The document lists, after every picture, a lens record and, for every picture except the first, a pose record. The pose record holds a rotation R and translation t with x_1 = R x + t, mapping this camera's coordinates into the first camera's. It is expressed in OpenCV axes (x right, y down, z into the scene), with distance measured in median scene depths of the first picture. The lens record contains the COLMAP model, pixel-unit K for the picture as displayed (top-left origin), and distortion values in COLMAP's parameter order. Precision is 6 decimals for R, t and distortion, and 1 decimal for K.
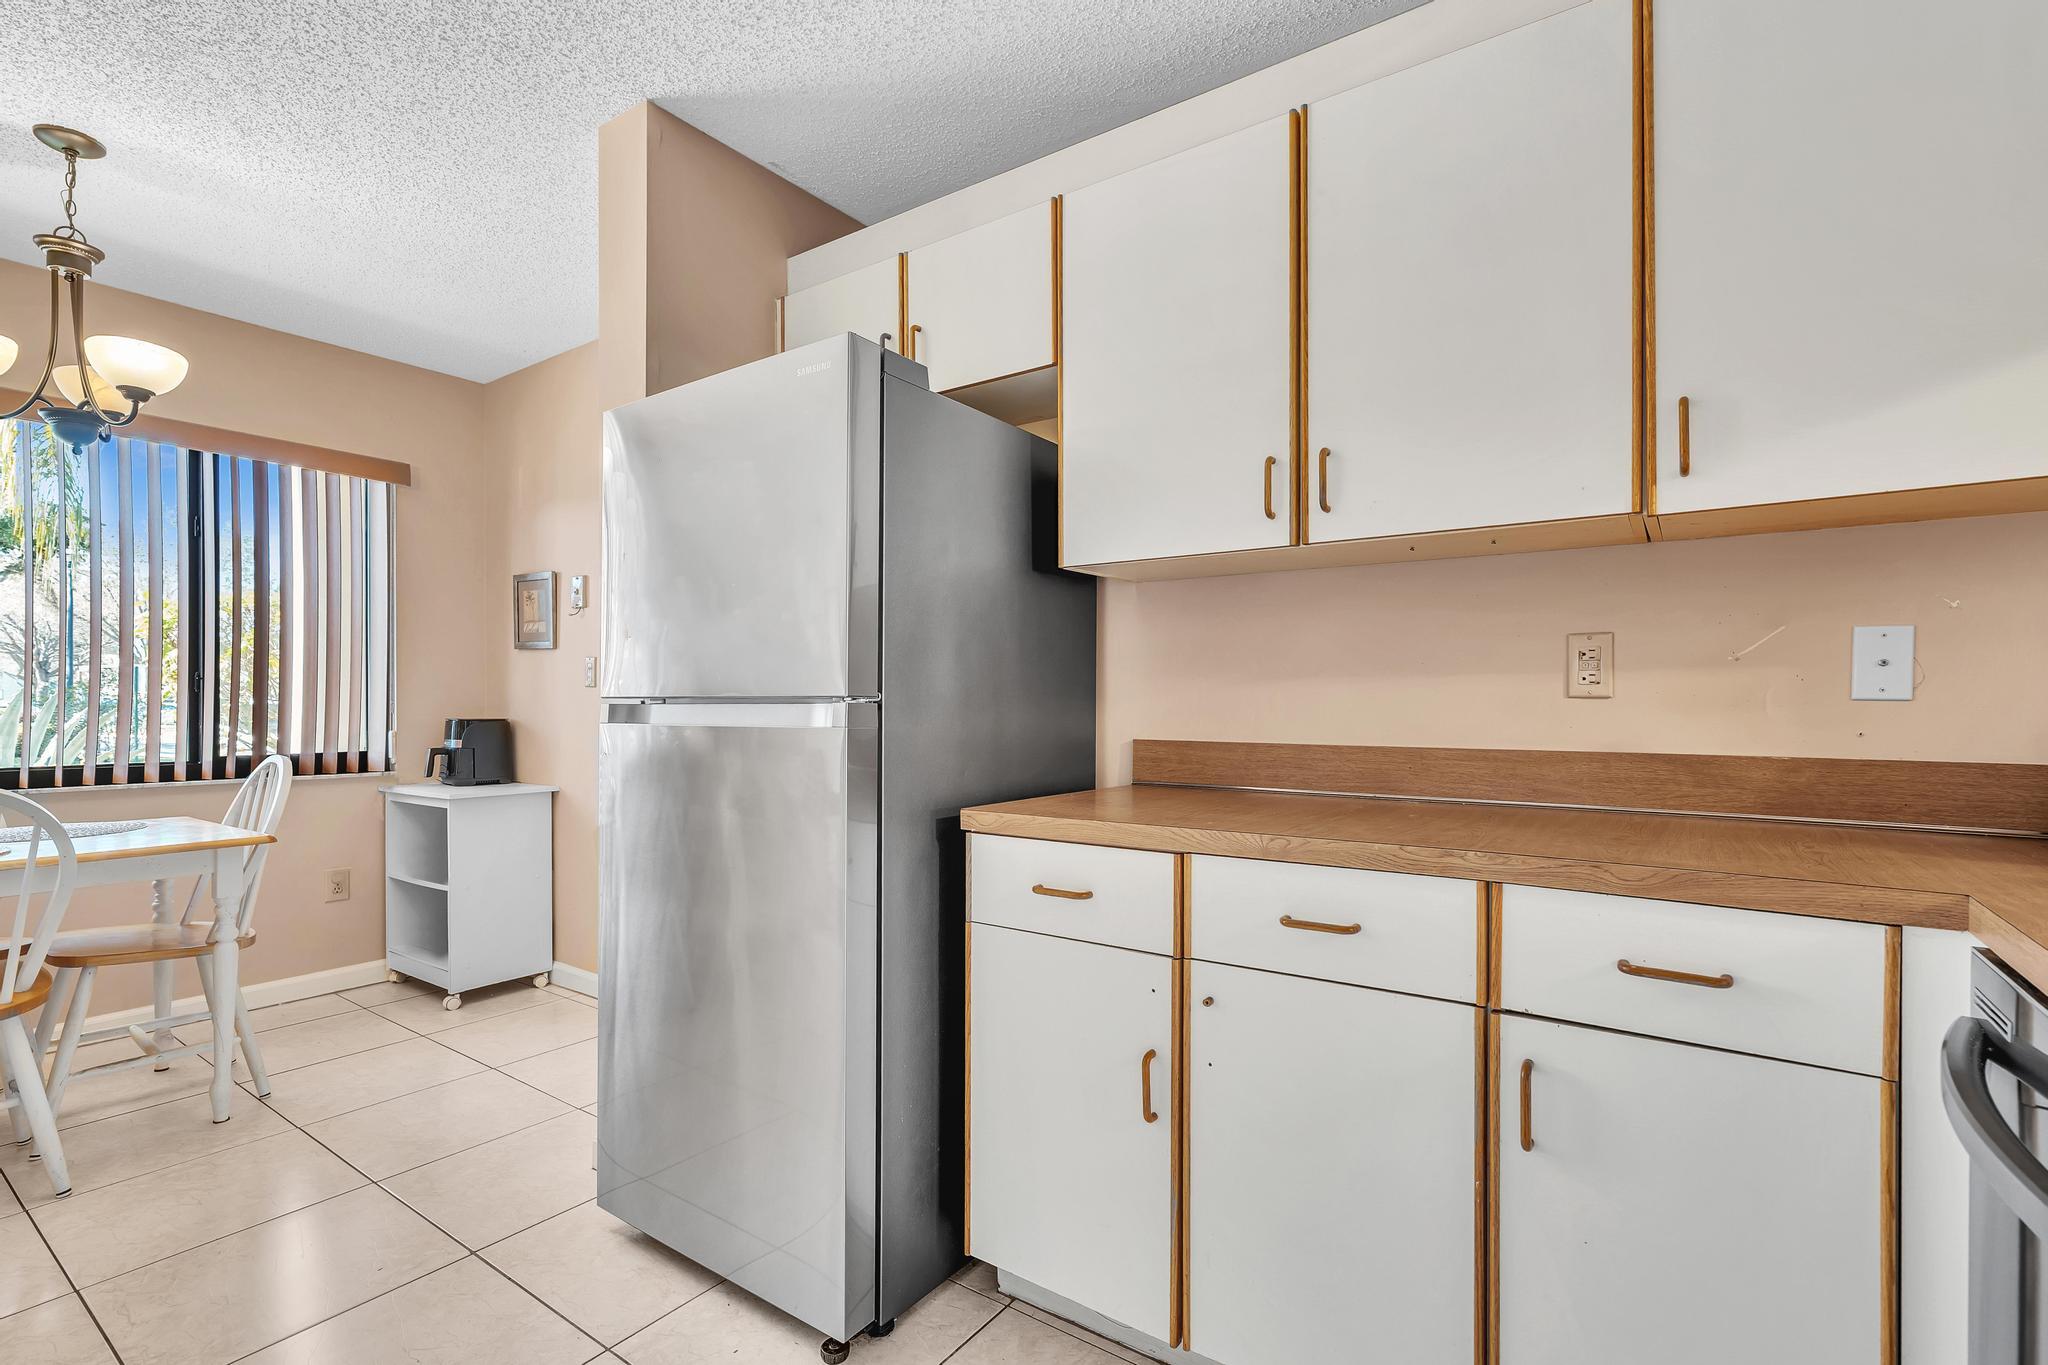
lens RADIAL K [[932.6, 0, 1030.8], [0, 932.6, 706.0], [0, 0, 1]] dist [-0.001924, -0.000124]
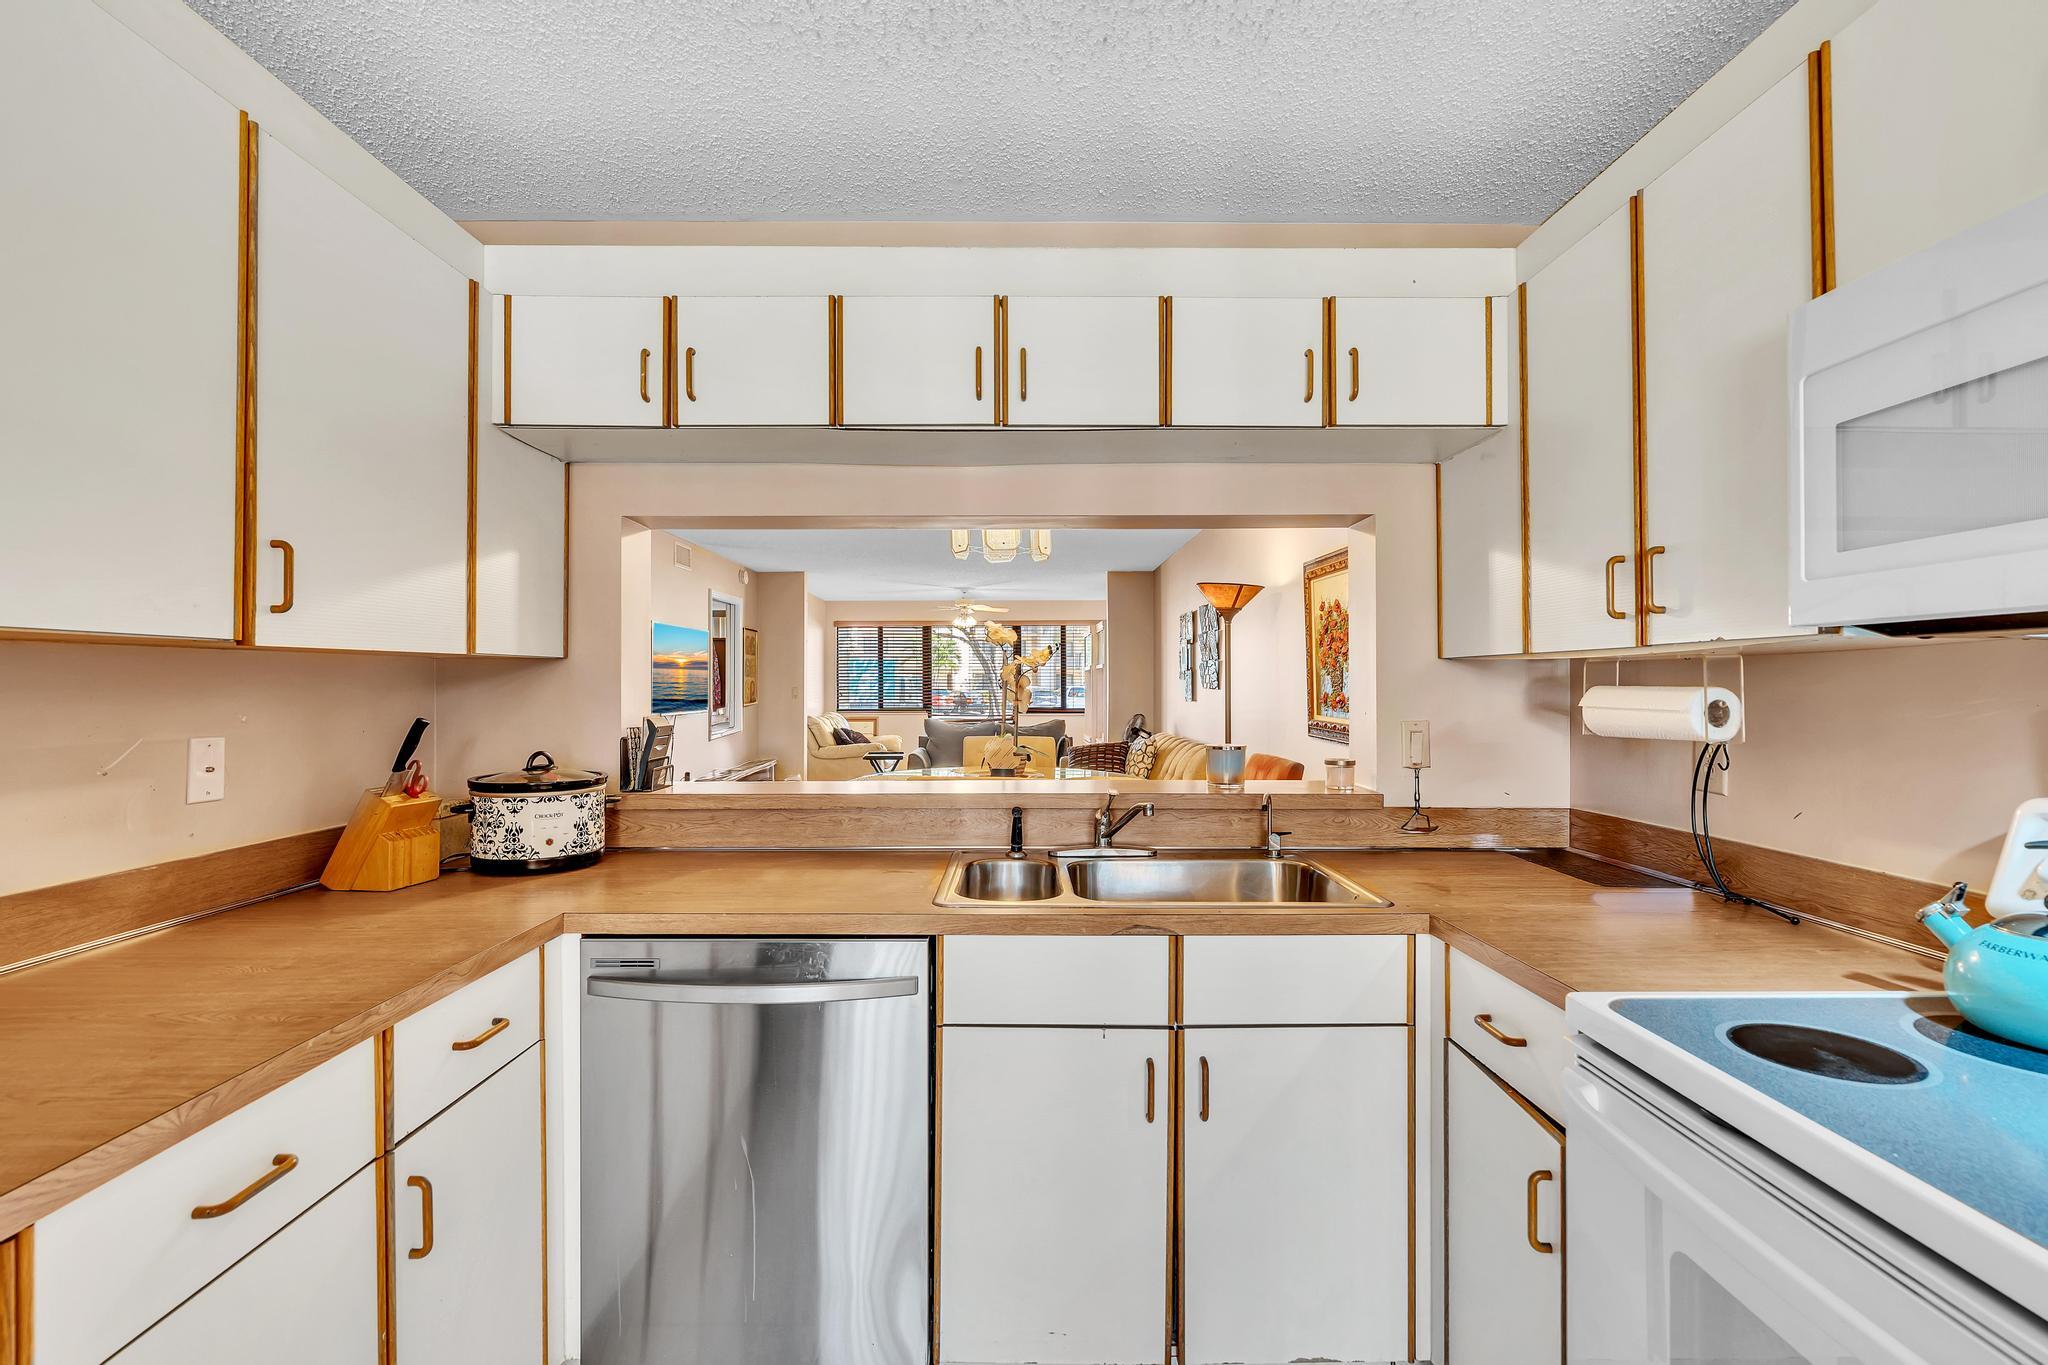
lens RADIAL K [[911.1, 0, 1024.7], [0, 911.1, 681.0], [0, 0, 1]] dist [-0.007018, 0.000619]
pose [[-0.582658, 0.002789, 0.812713, -0.340984], [0.006938, 0.999975, 0.001543, -0.087754], [-0.812688, 0.006537, -0.582662, 0.482158]]
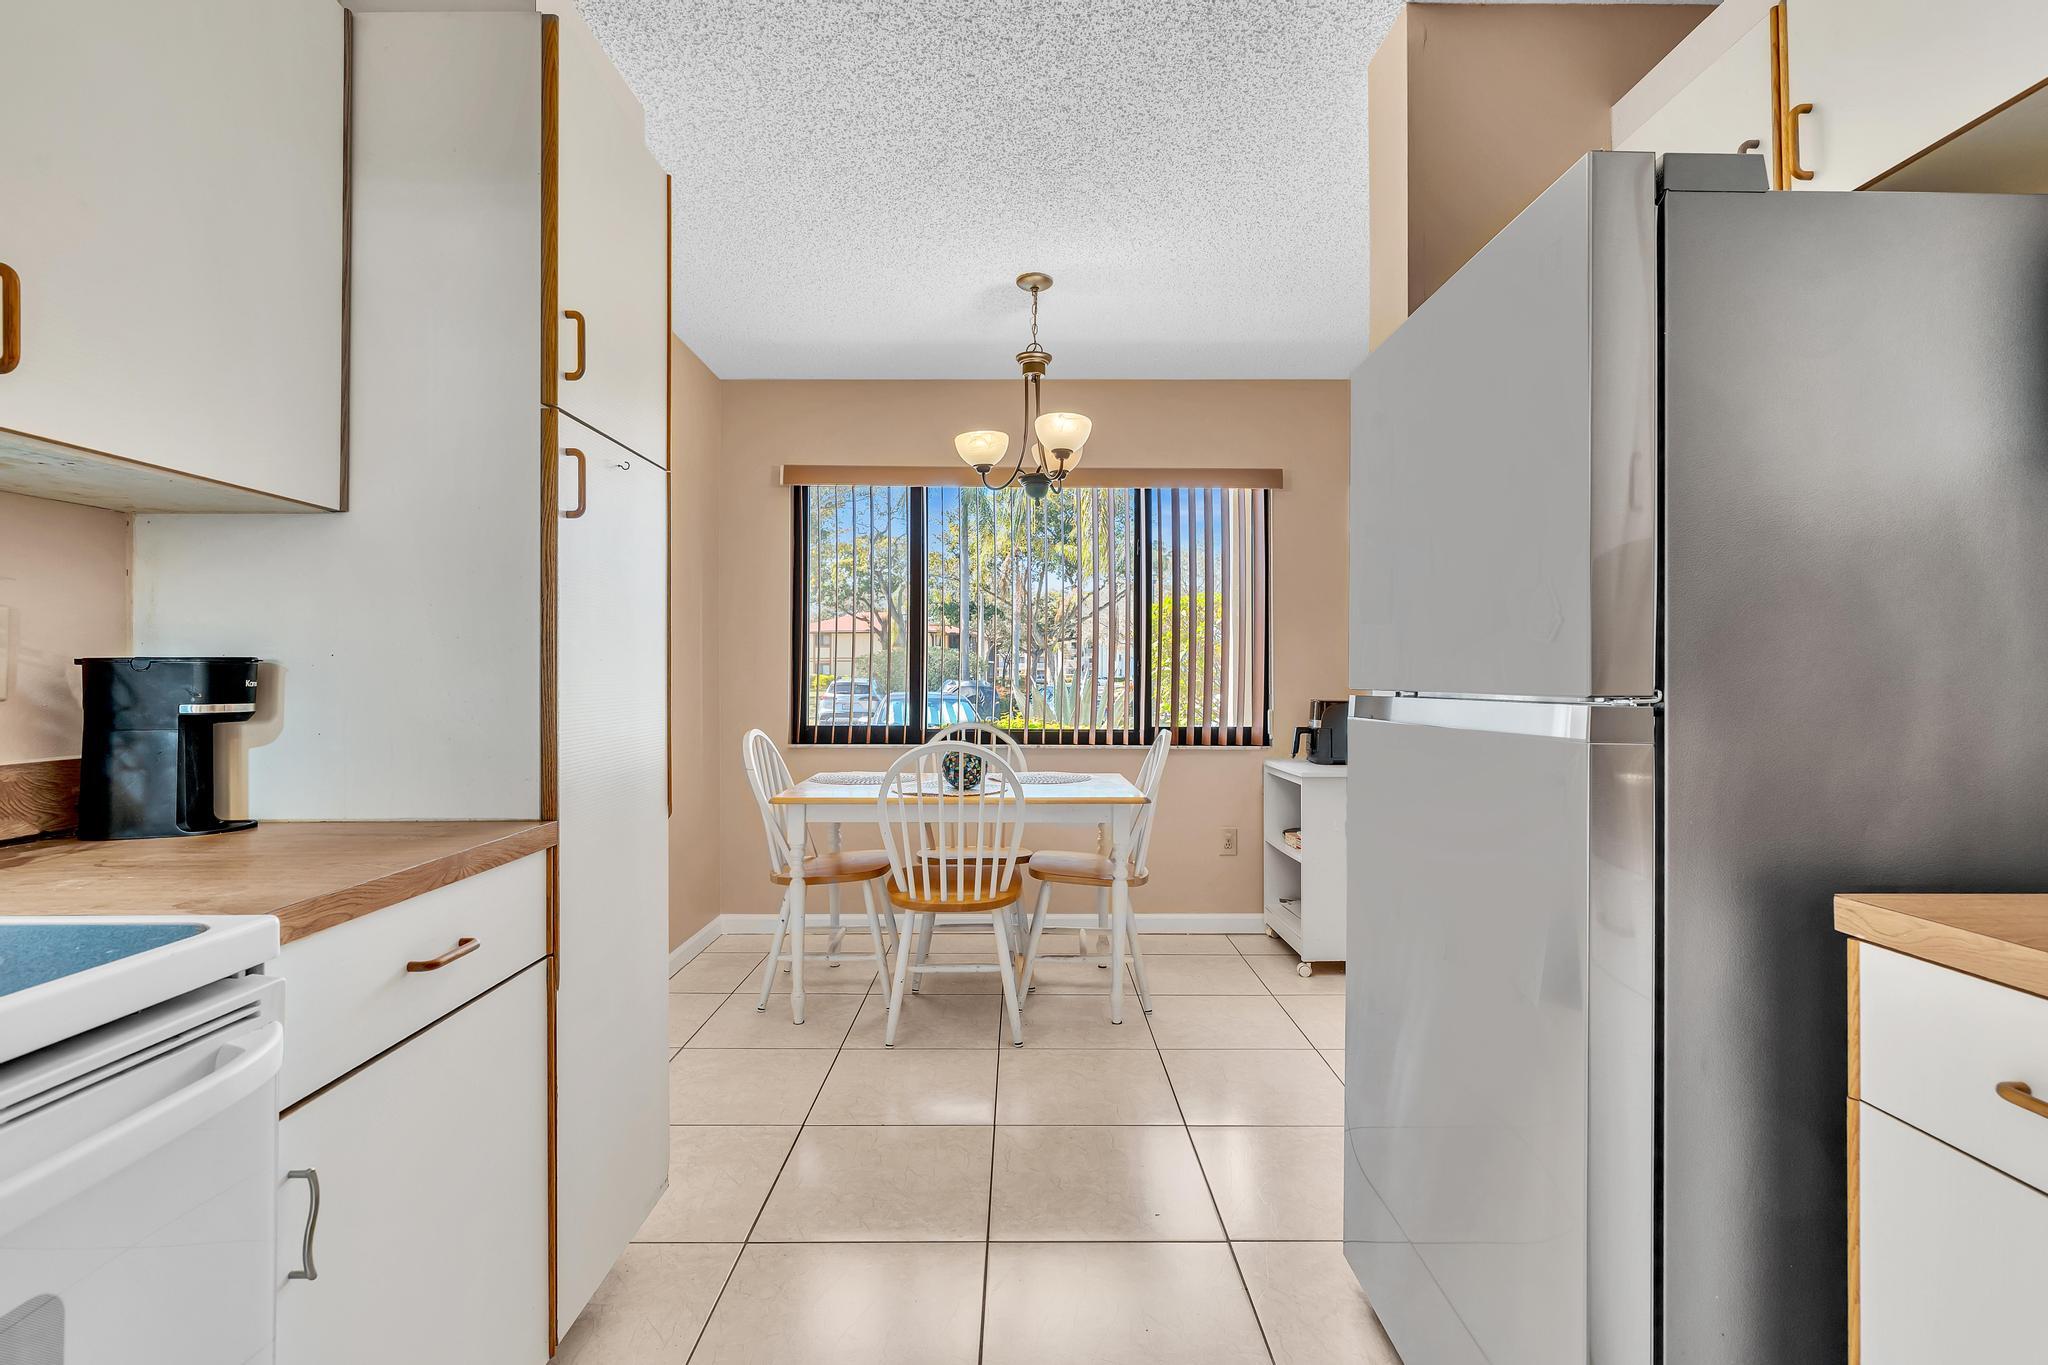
lens RADIAL K [[919.8, 0, 1024.8], [0, 919.8, 665.2], [0, 0, 1]] dist [-0.003596, 0.000680]
pose [[0.579674, -0.009731, -0.814790, 0.064874], [-0.004766, 0.999871, -0.015333, -0.012511], [0.814835, 0.012772, 0.579553, 0.182564]]
